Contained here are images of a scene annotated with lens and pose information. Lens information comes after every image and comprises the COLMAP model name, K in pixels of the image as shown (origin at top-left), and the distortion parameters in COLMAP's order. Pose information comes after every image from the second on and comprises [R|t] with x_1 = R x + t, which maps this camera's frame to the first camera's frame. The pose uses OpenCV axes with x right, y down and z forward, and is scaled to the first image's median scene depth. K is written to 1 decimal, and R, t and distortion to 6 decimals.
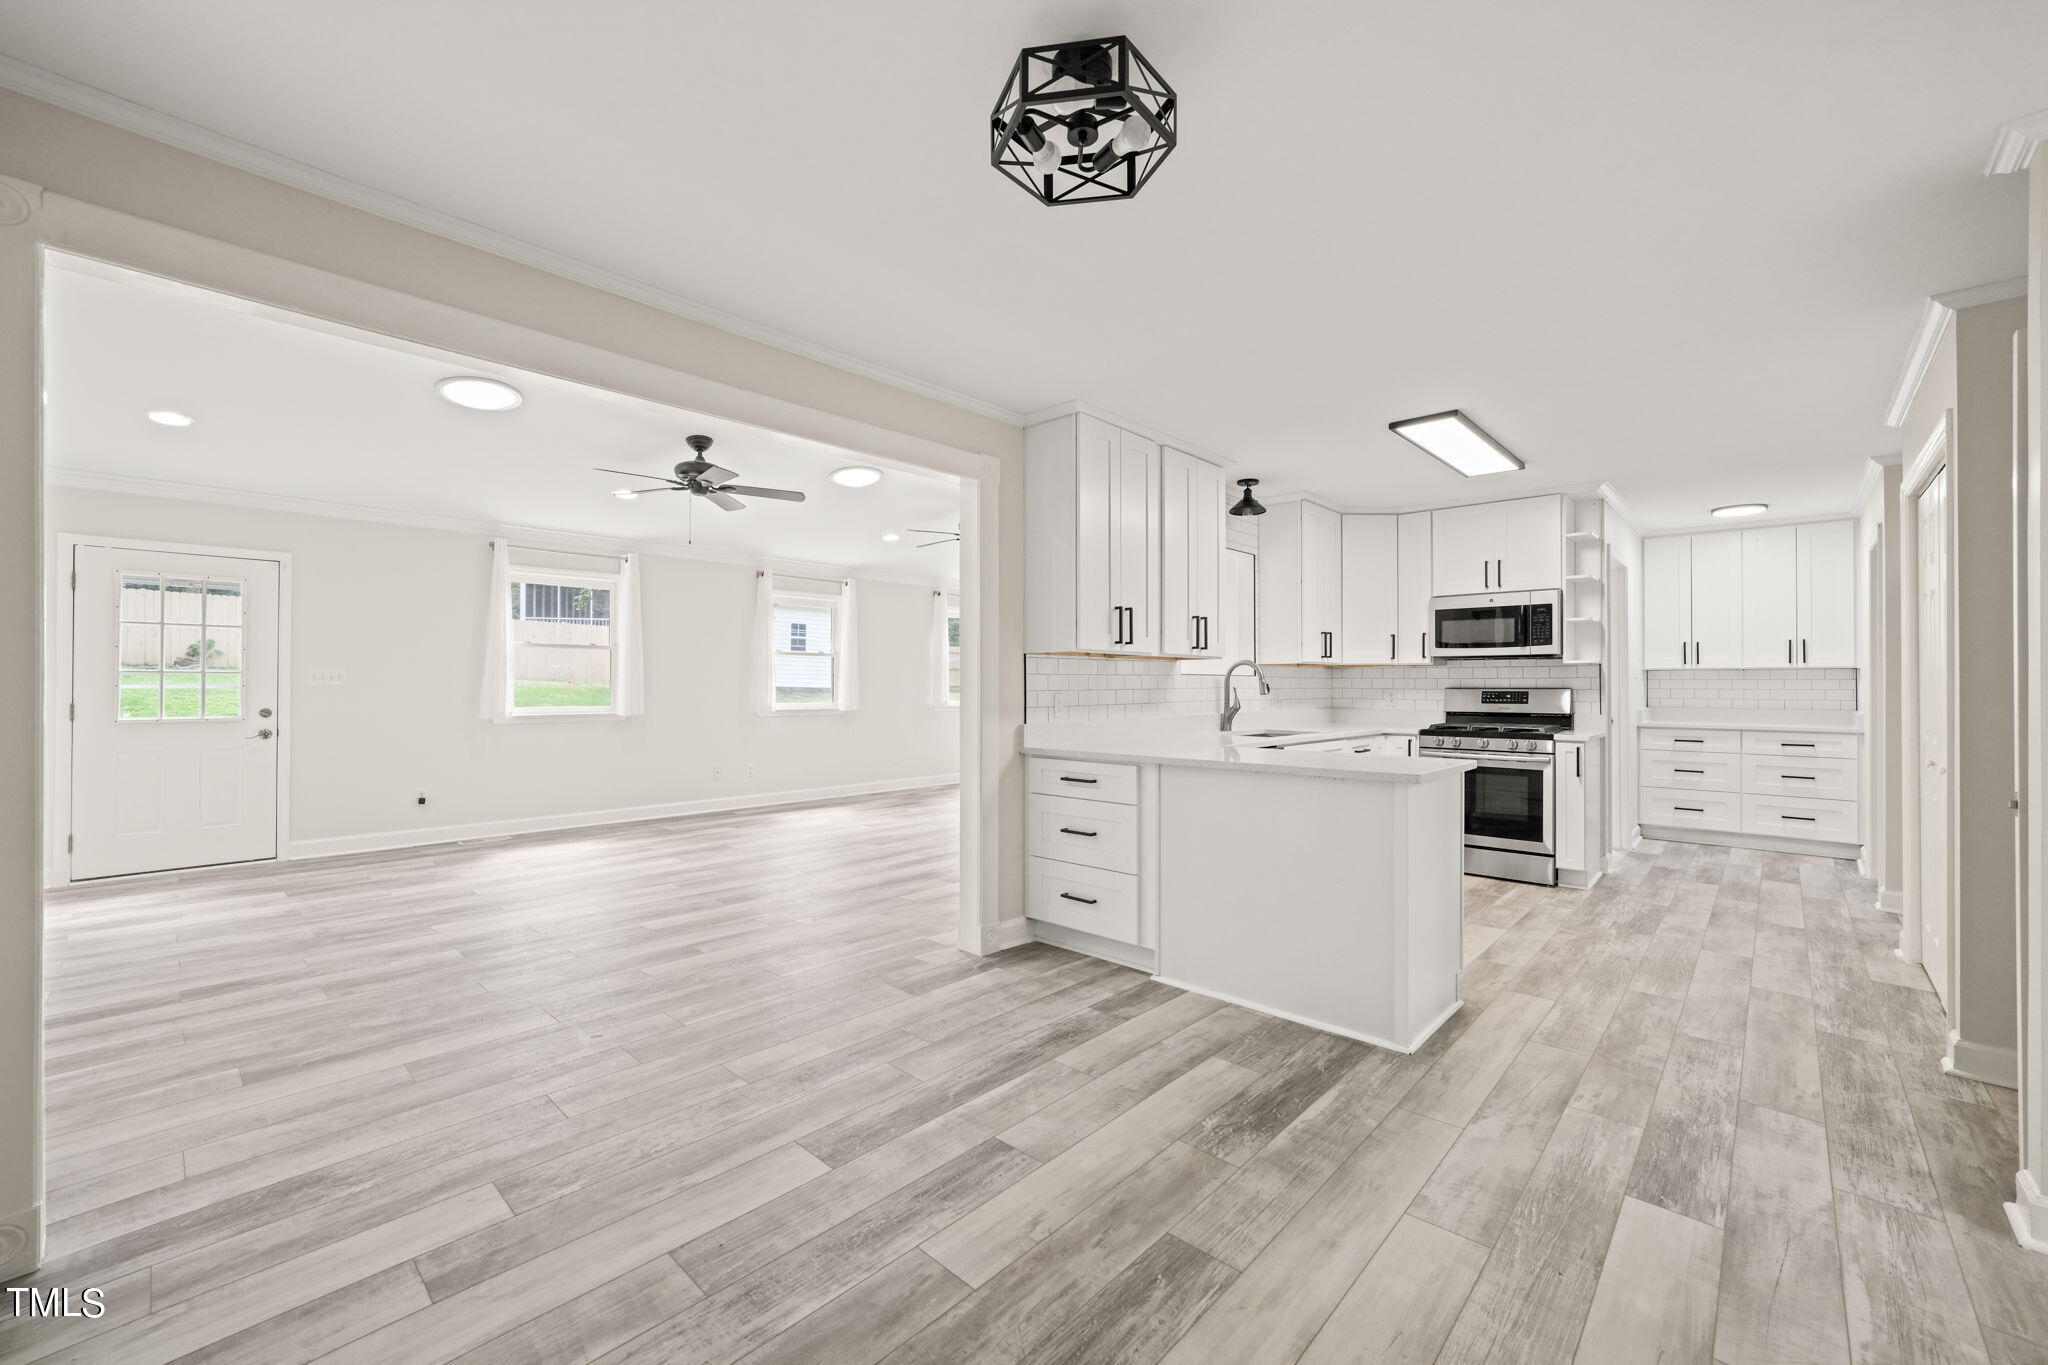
lens RADIAL K [[818.5, 0, 1022.6], [0, 818.5, 673.4], [0, 0, 1]] dist [-0.014135, 0.004567]
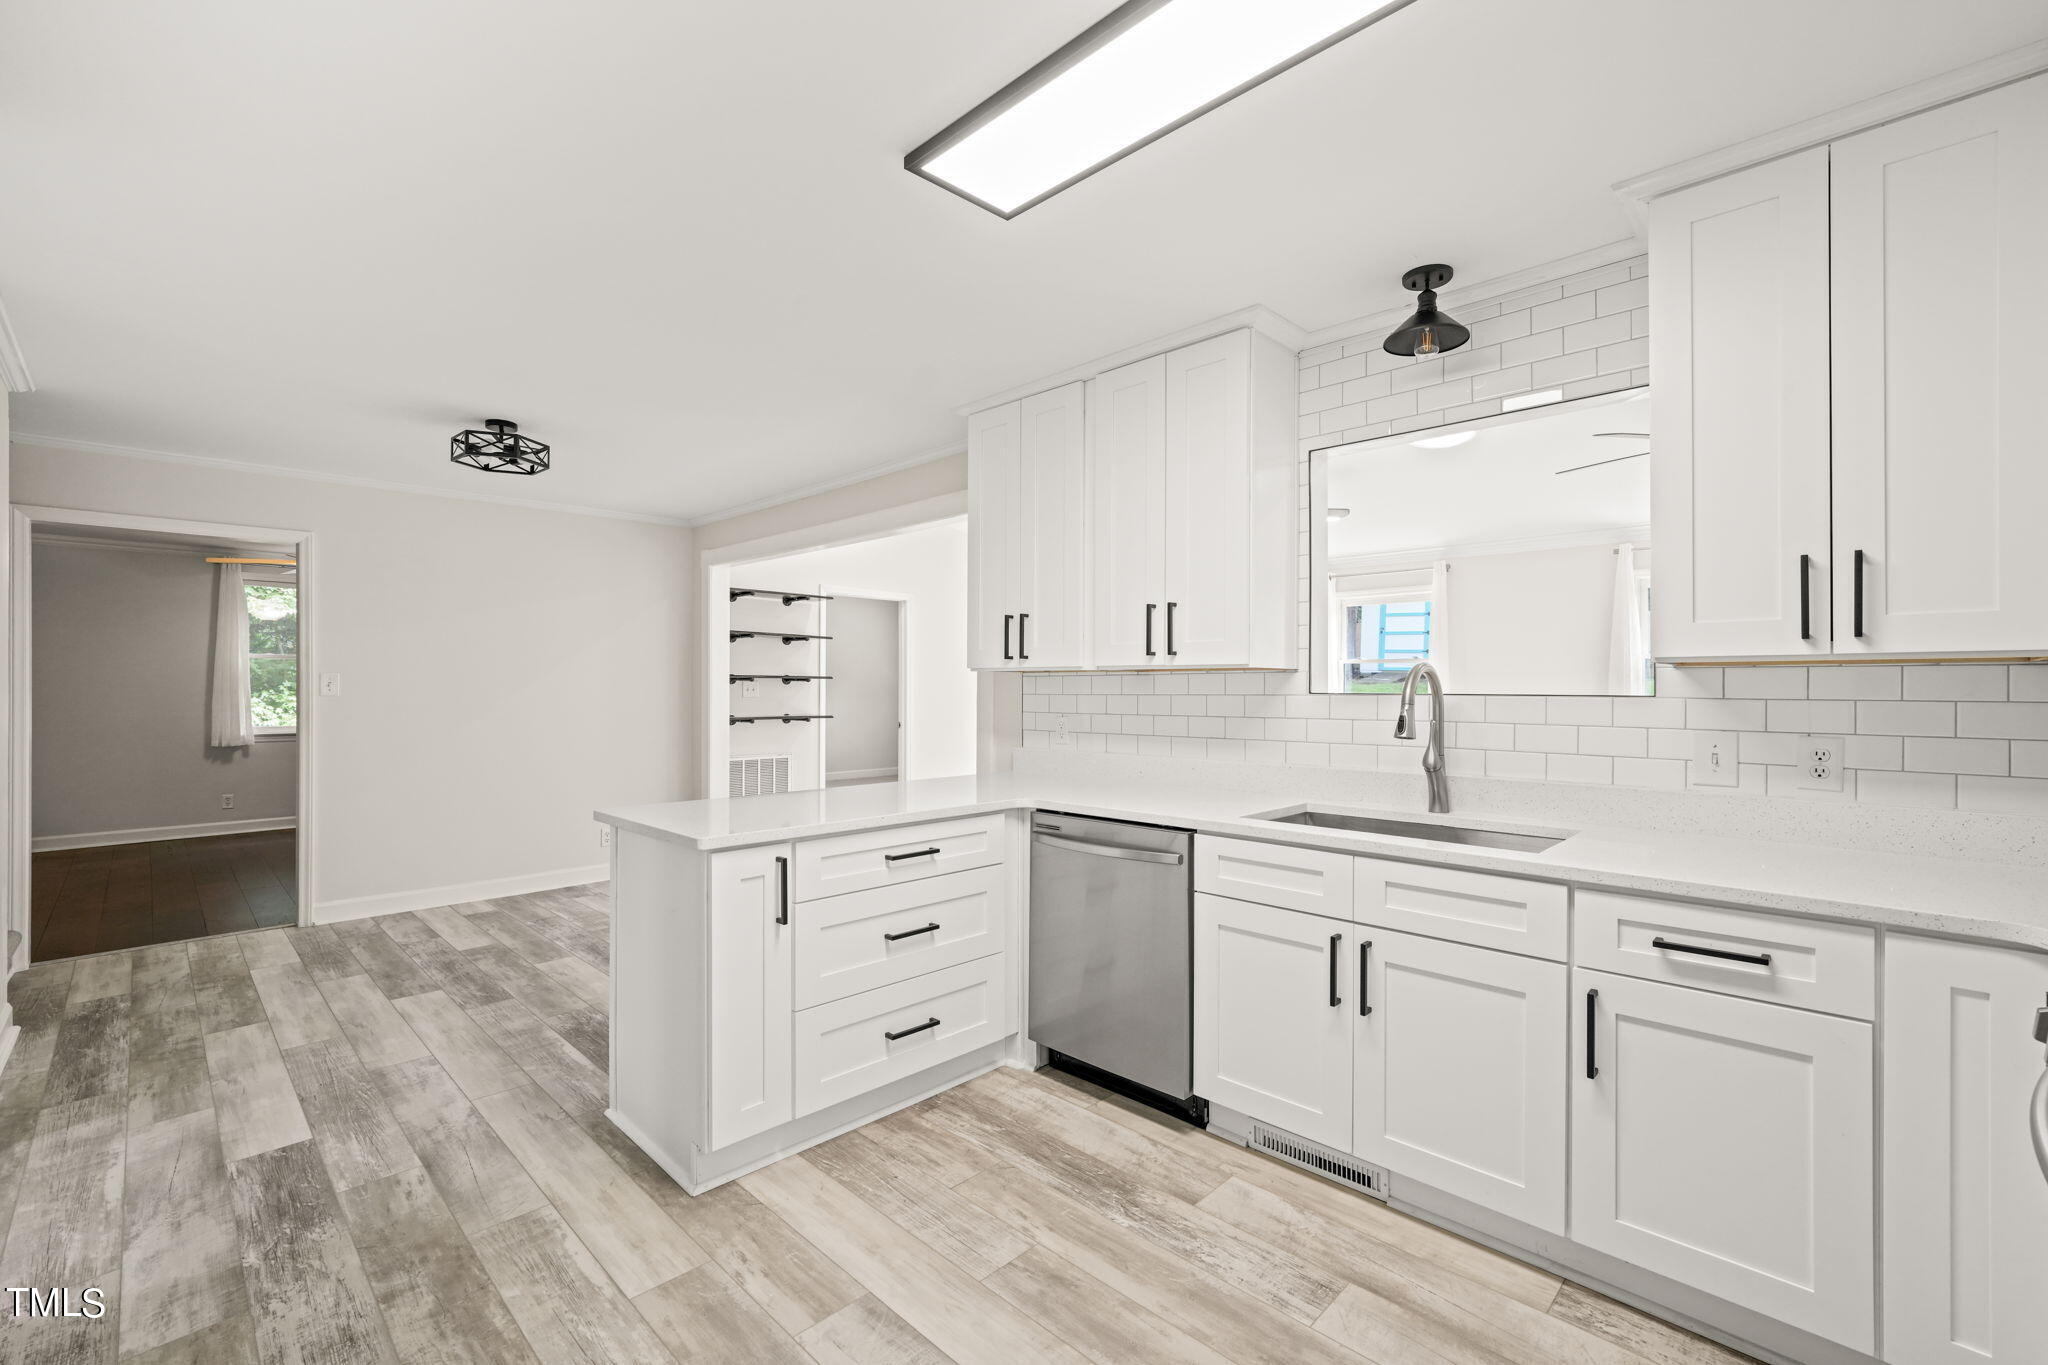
lens RADIAL K [[818.5, 0, 1019.3], [0, 818.5, 680.5], [0, 0, 1]] dist [-0.014135, 0.004567]
pose [[0.006987, -0.011393, -0.999911, 0.765113], [0.008243, 0.999902, -0.011335, -0.003967], [0.999942, -0.008164, 0.007080, 0.798361]]
